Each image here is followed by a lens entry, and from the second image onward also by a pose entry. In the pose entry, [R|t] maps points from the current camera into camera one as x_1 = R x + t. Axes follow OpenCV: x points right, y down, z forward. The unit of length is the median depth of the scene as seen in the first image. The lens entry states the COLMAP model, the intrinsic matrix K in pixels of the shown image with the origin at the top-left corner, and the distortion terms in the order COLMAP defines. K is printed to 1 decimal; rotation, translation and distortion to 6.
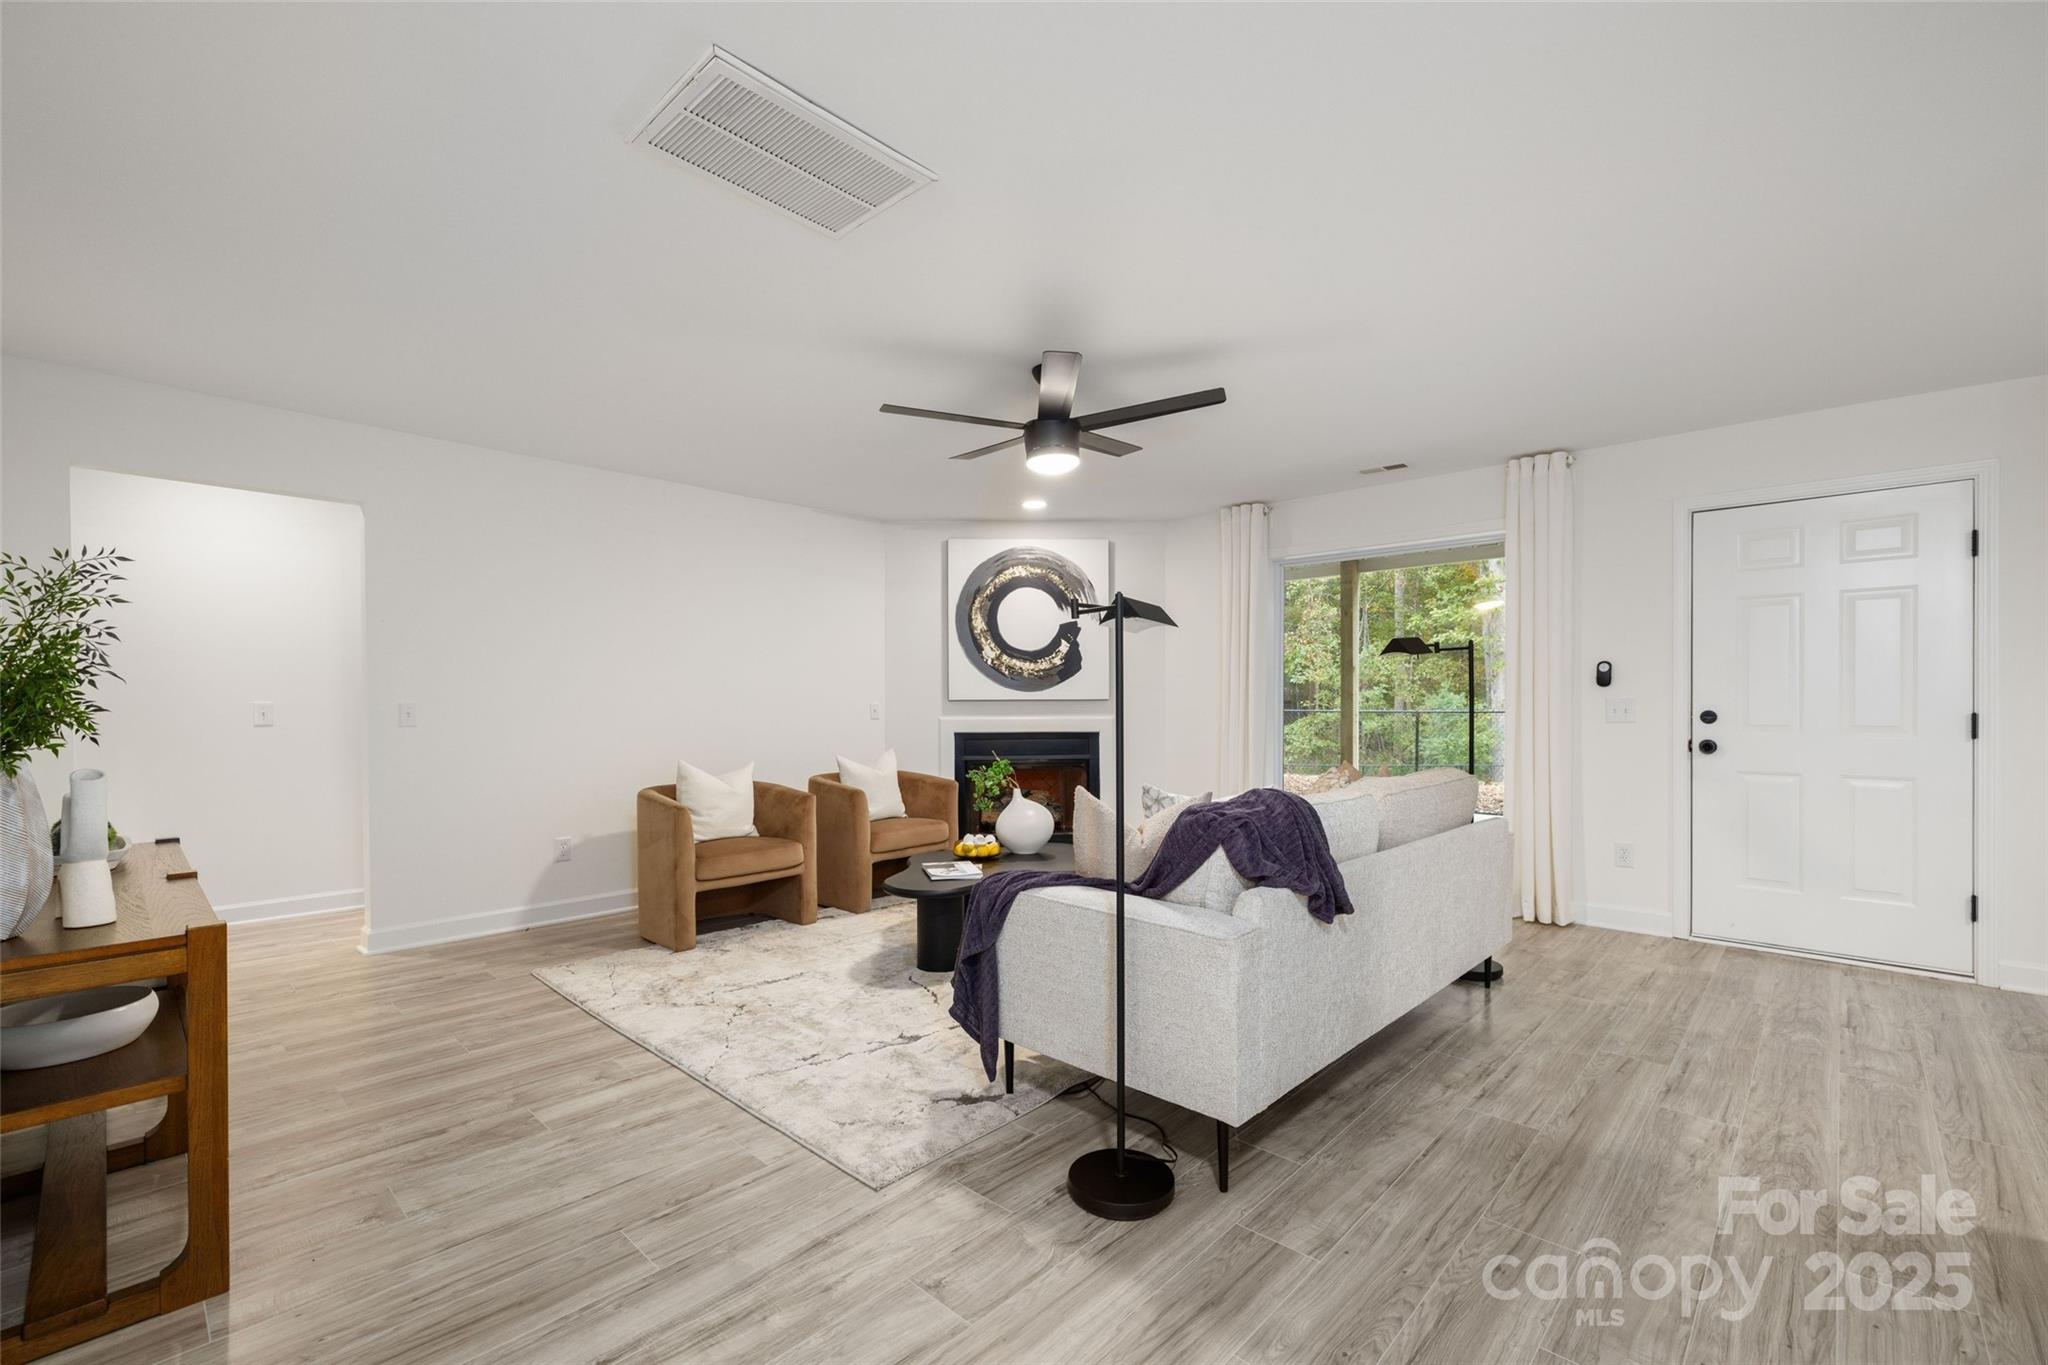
lens RADIAL K [[859.6, 0, 1020.6], [0, 859.6, 713.6], [0, 0, 1]] dist [0.000585, 0.000053]
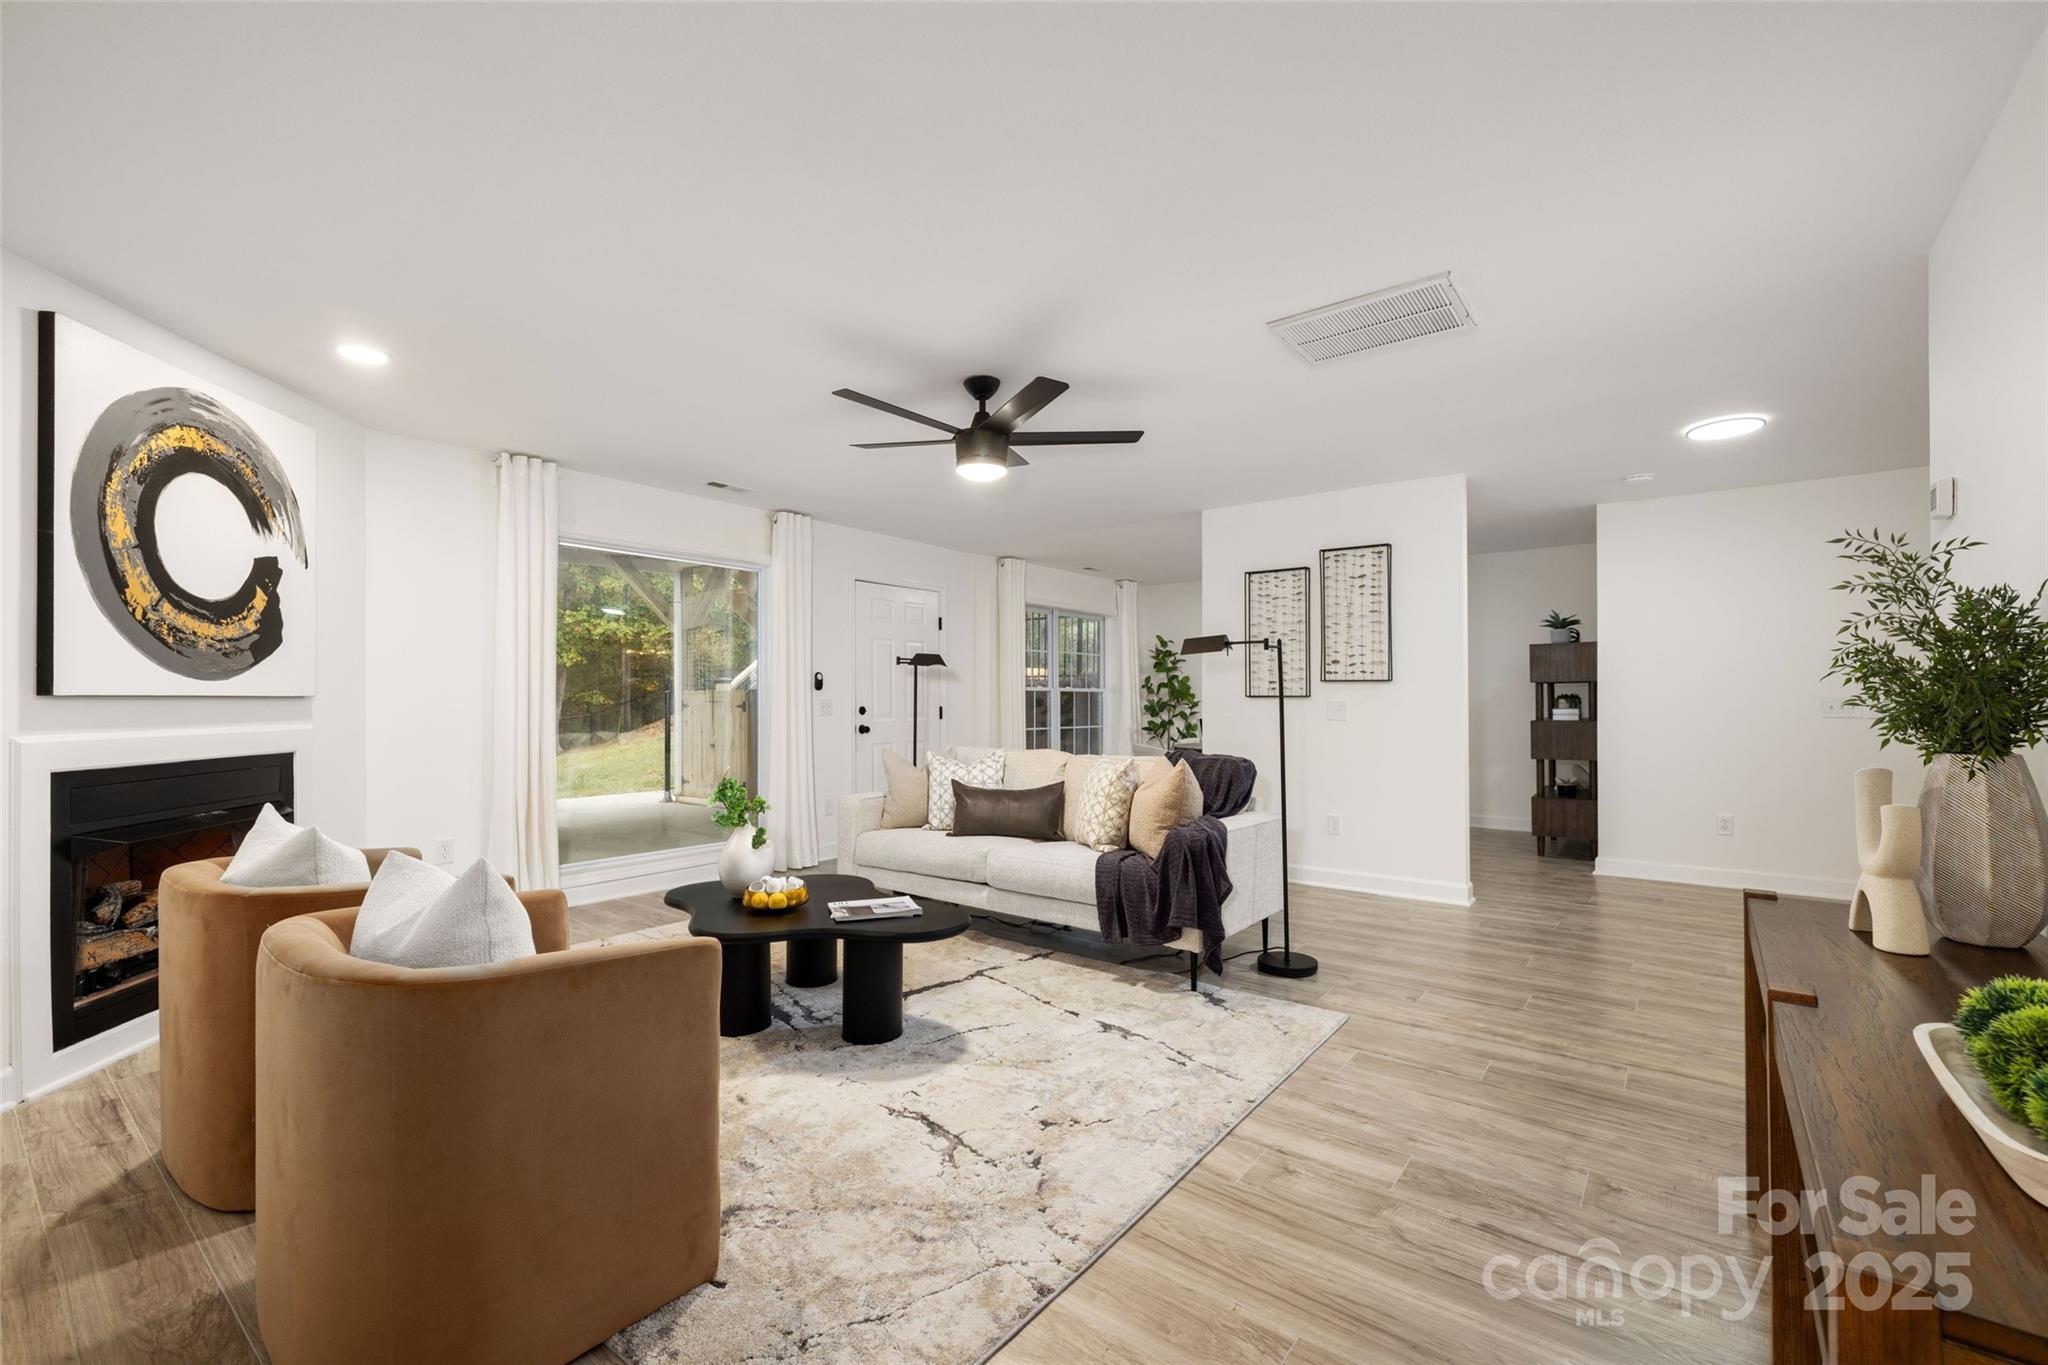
lens RADIAL K [[859.6, 0, 1029.3], [0, 859.6, 700.2], [0, 0, 1]] dist [0.000585, 0.000053]
pose [[-0.094392, 0.003184, 0.995530, -0.545792], [0.015555, 0.999878, -0.001723, -0.005304], [-0.995414, 0.015323, -0.094430, 0.567360]]
